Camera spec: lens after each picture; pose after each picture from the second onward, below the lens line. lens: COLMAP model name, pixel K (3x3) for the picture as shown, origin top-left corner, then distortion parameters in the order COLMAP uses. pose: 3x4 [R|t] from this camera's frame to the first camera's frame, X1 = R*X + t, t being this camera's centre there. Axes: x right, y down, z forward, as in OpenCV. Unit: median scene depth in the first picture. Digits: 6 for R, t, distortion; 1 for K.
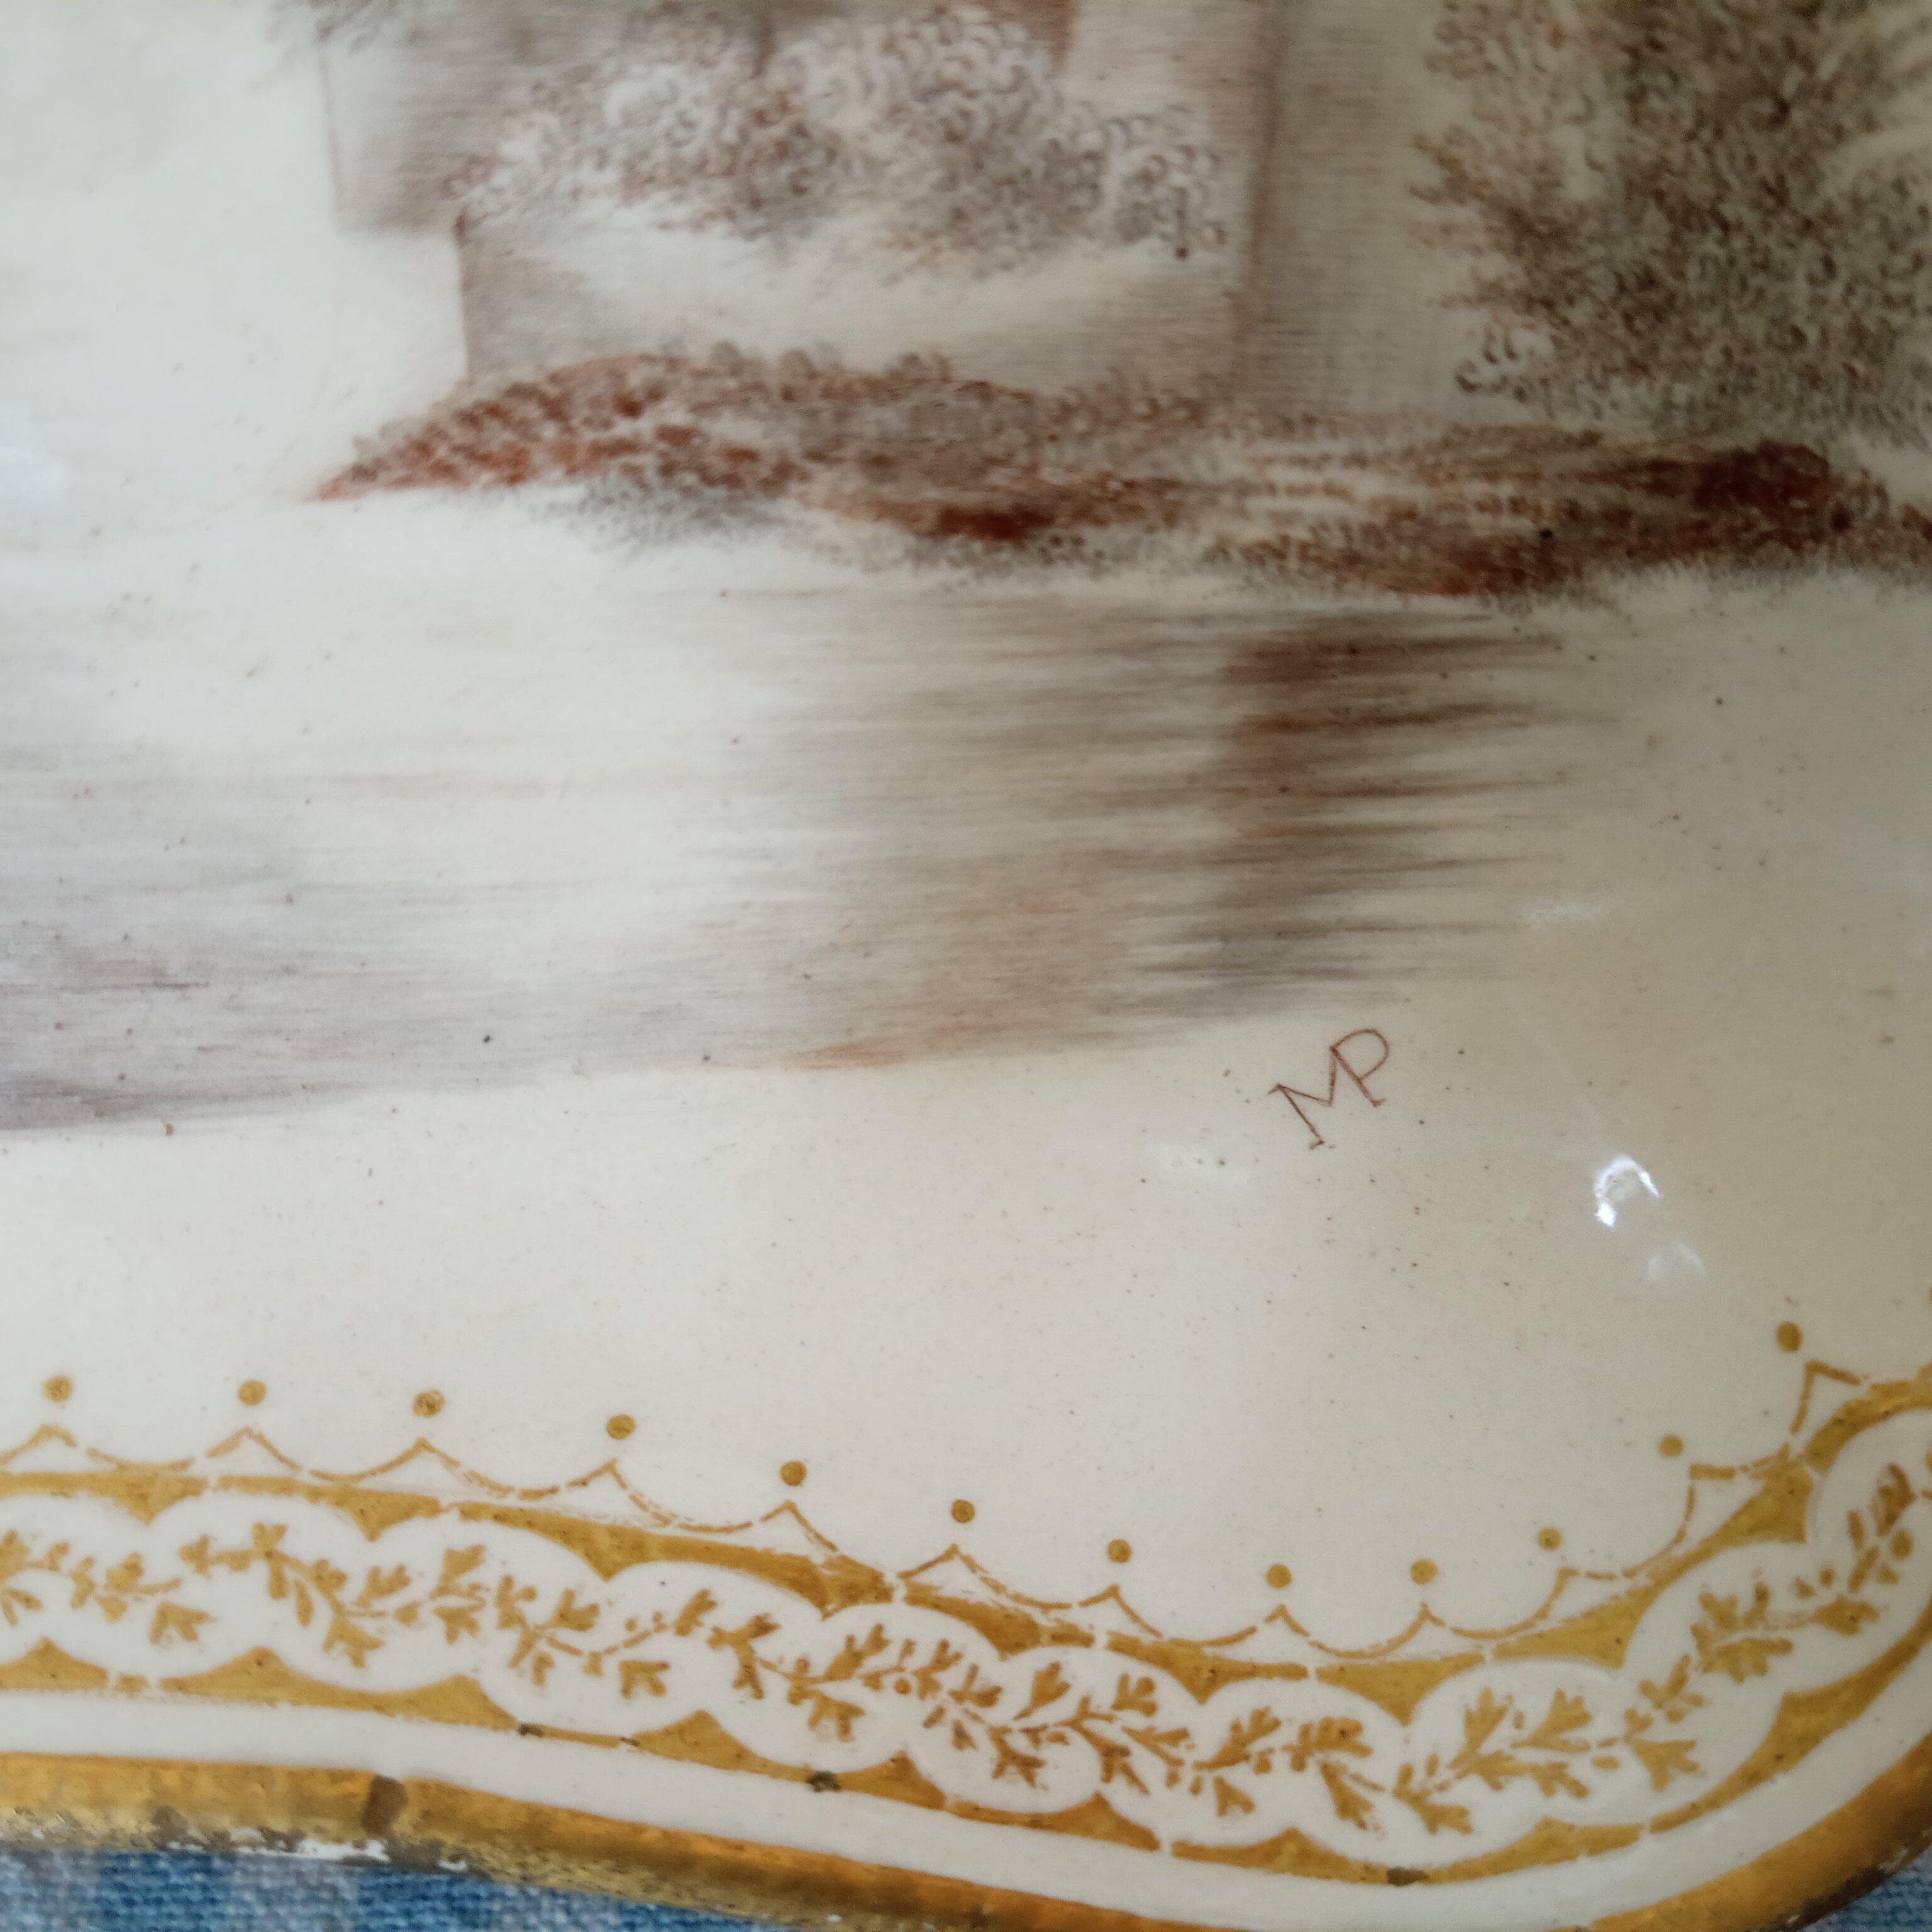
lens RADIAL K [[2070.5, 0, 966.0], [0, 2070.5, 966.0], [0, 0, 1]] dist [0.015676, -0.118082]
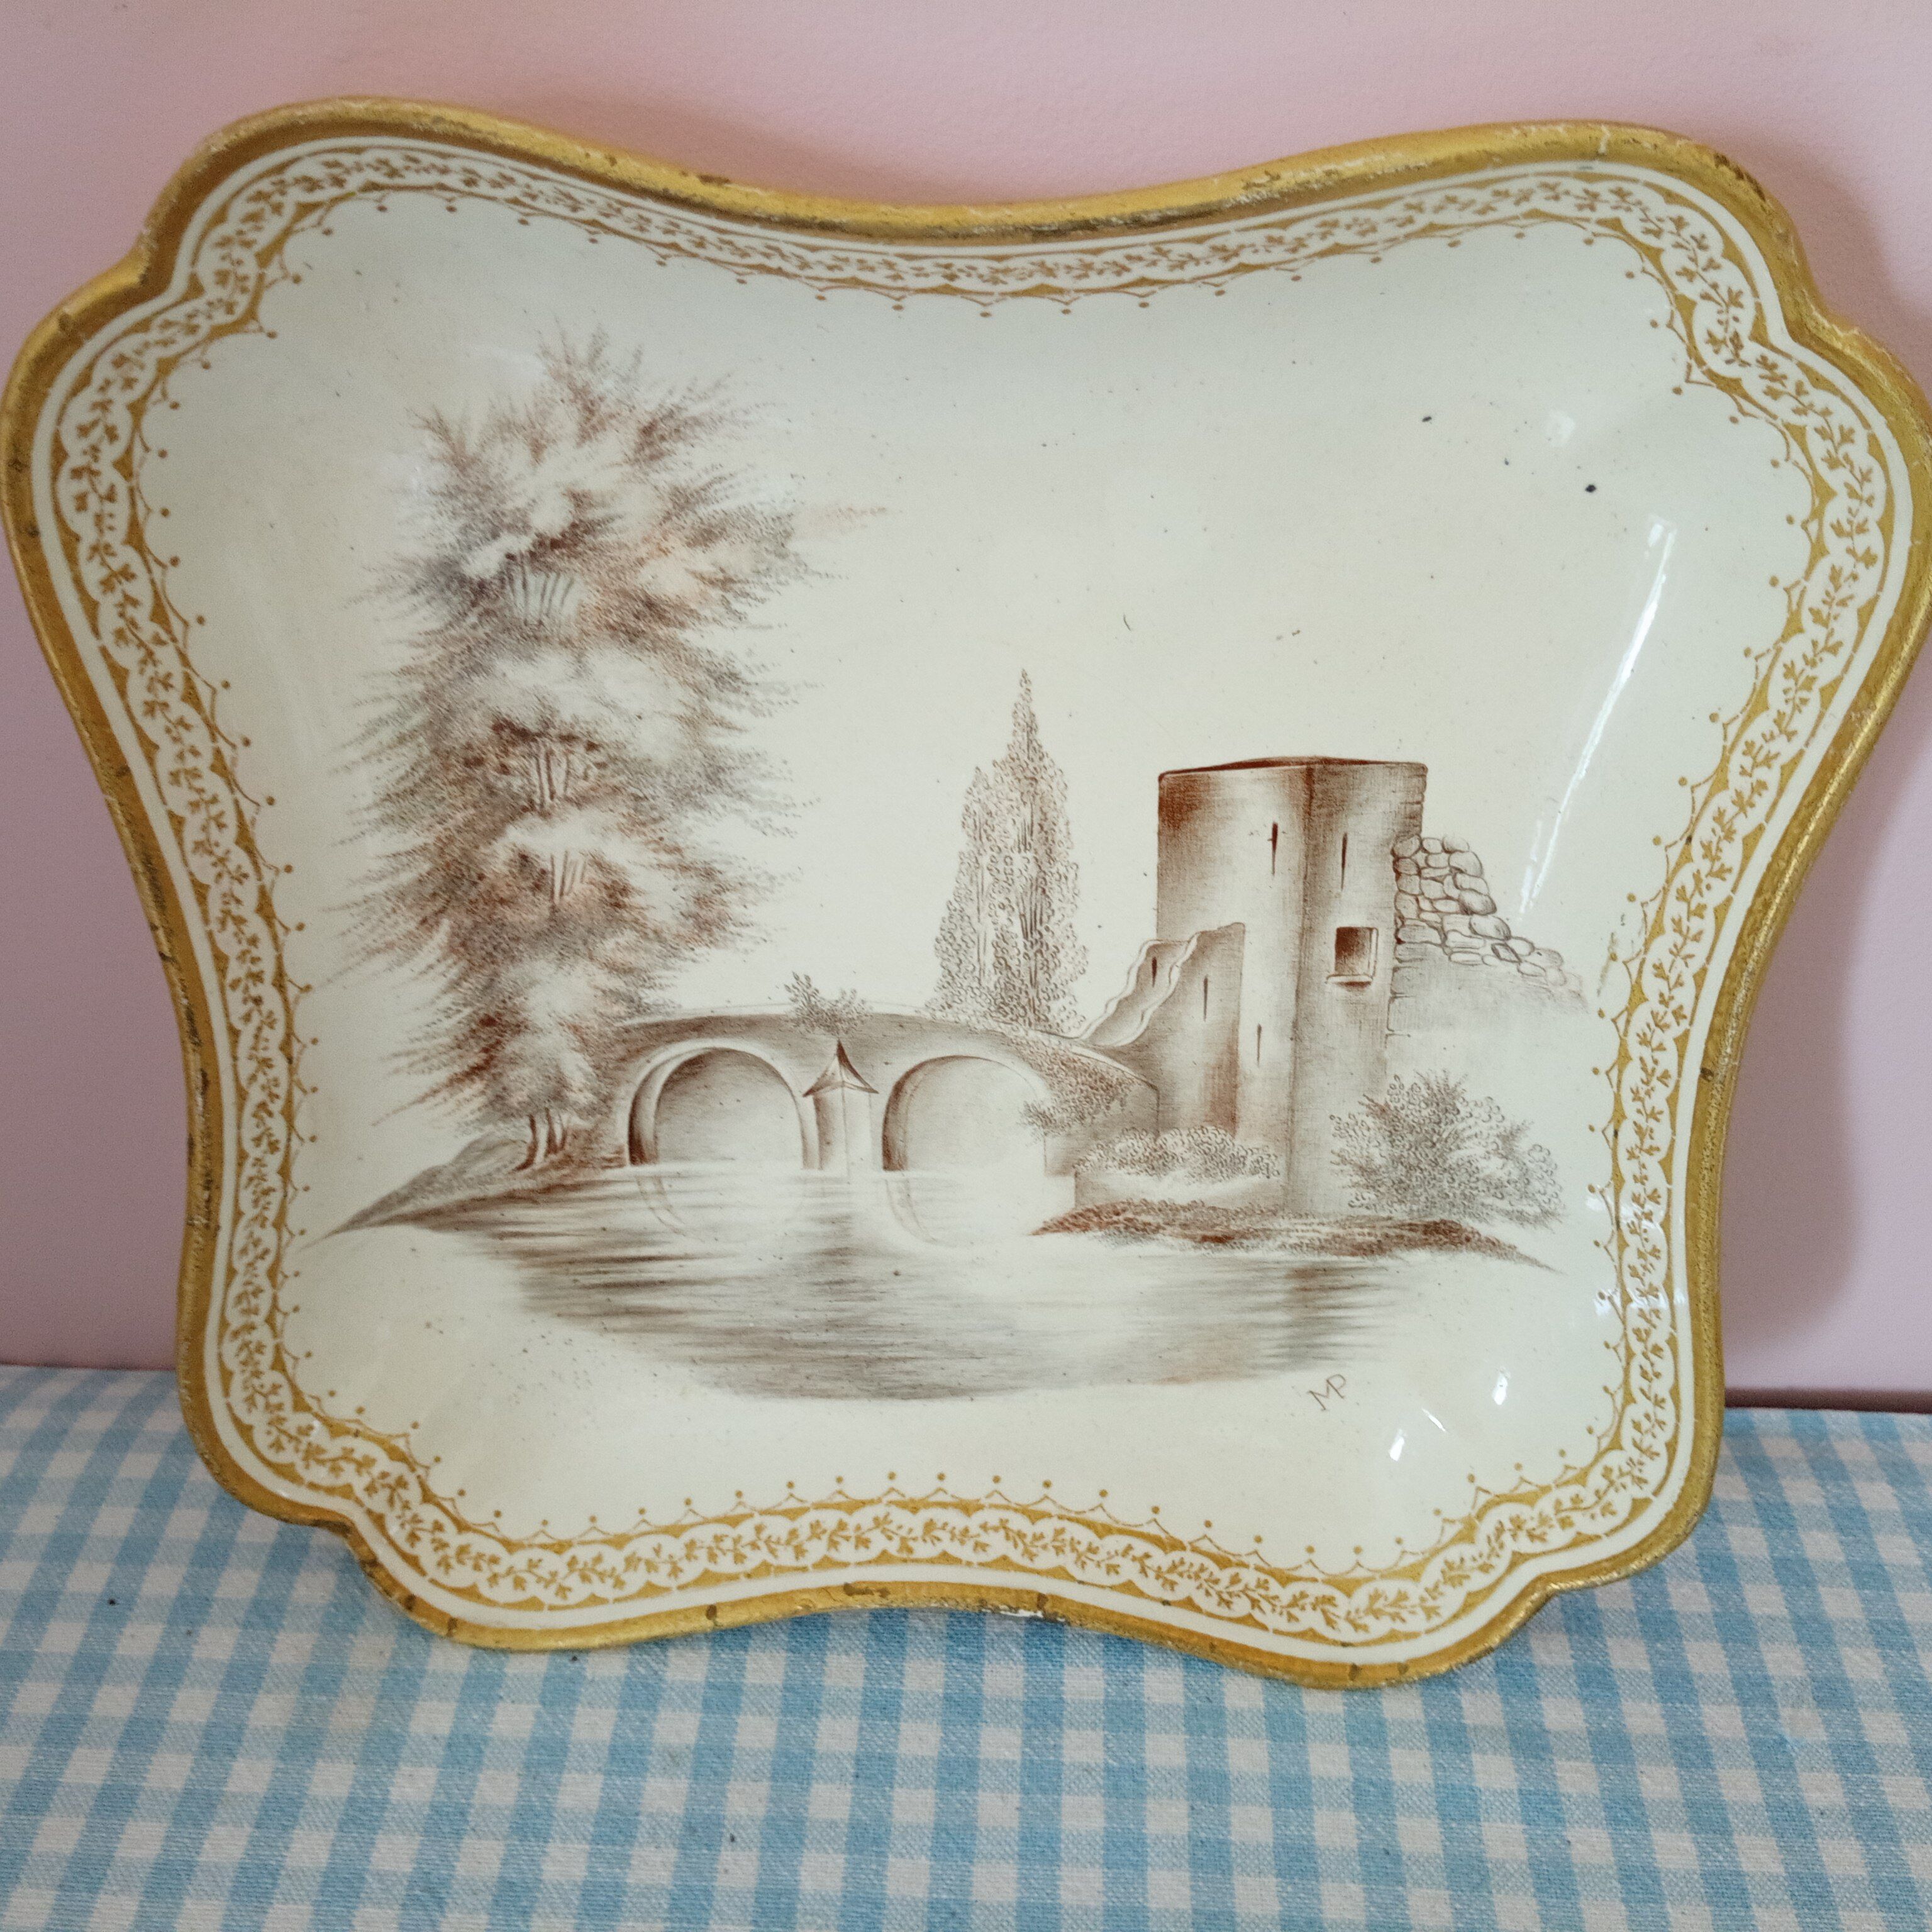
lens RADIAL K [[1988.9, 0, 975.2], [0, 1988.9, 965.5], [0, 0, 1]] dist [0.066607, -0.197200]
pose [[0.992638, 0.003381, -0.121075, 0.012779], [-0.007838, 0.999308, -0.036357, -0.521413], [0.120869, 0.037038, 0.991977, -2.303015]]
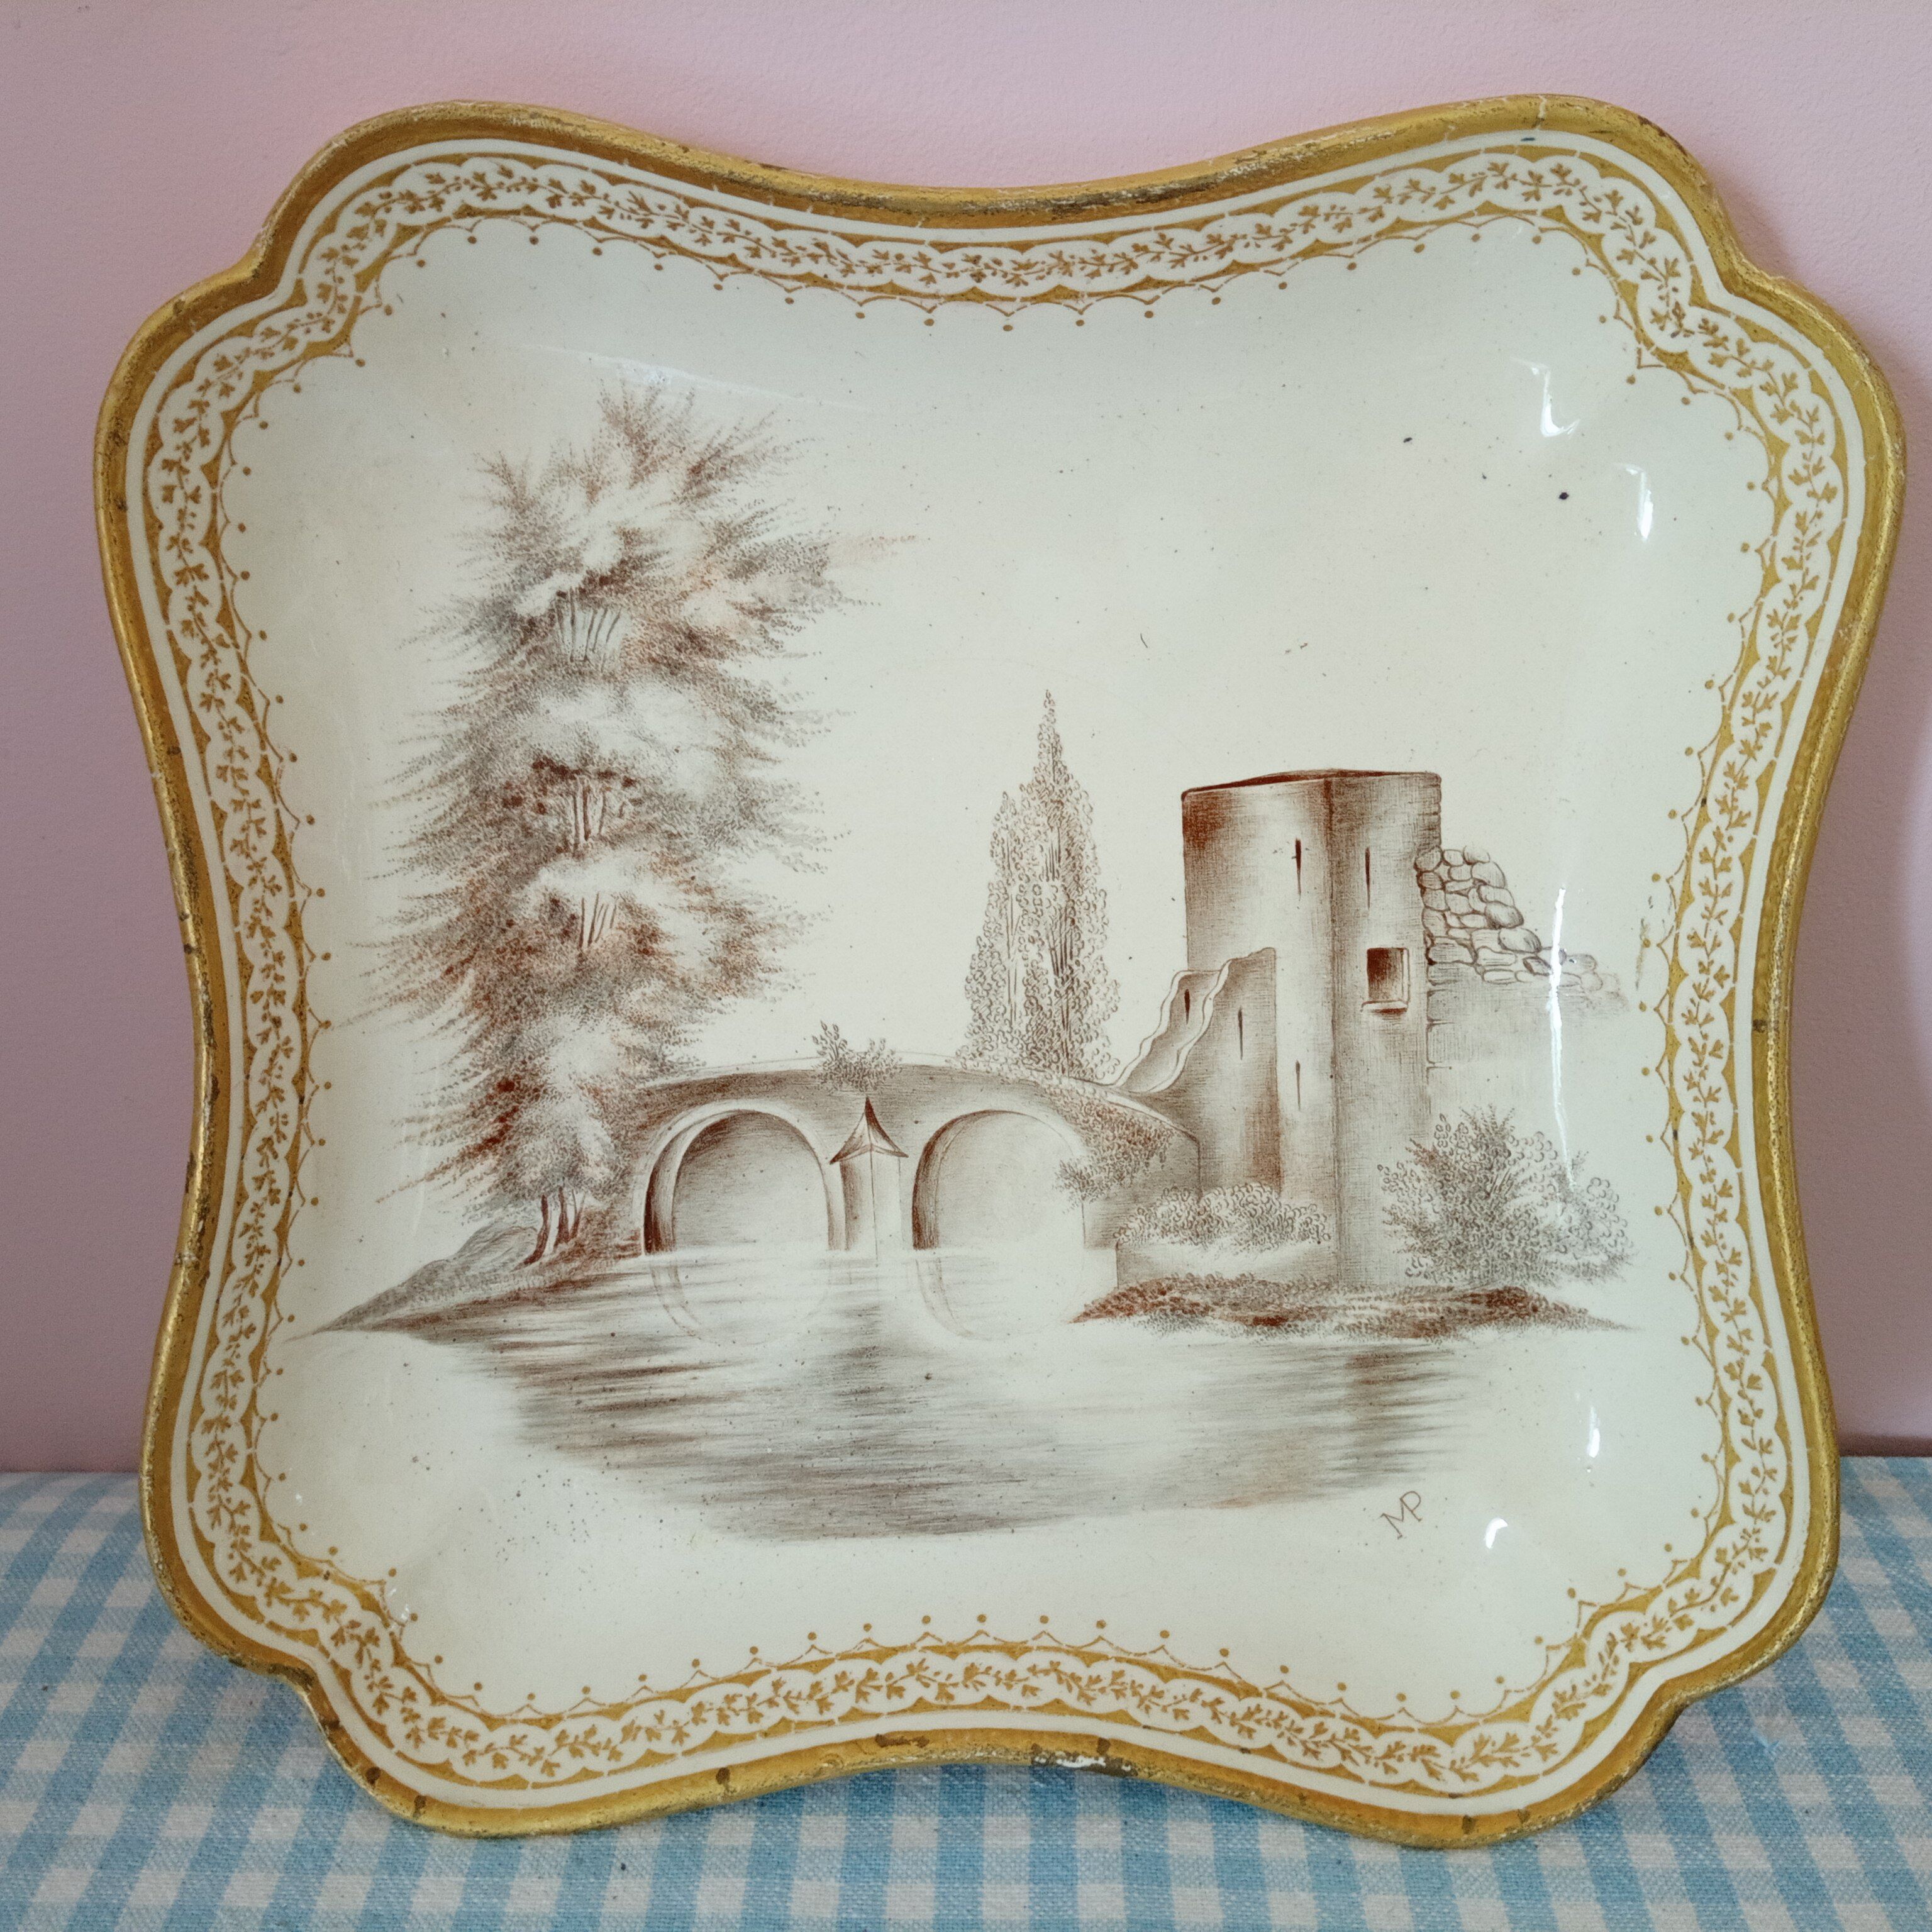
lens RADIAL K [[1988.9, 0, 975.2], [0, 1988.9, 965.5], [0, 0, 1]] dist [0.066607, -0.197200]
pose [[0.994261, -0.061115, -0.087807, -0.132516], [0.022034, 0.920153, -0.390938, 0.471869], [0.104688, 0.386760, 0.916219, -2.073334]]
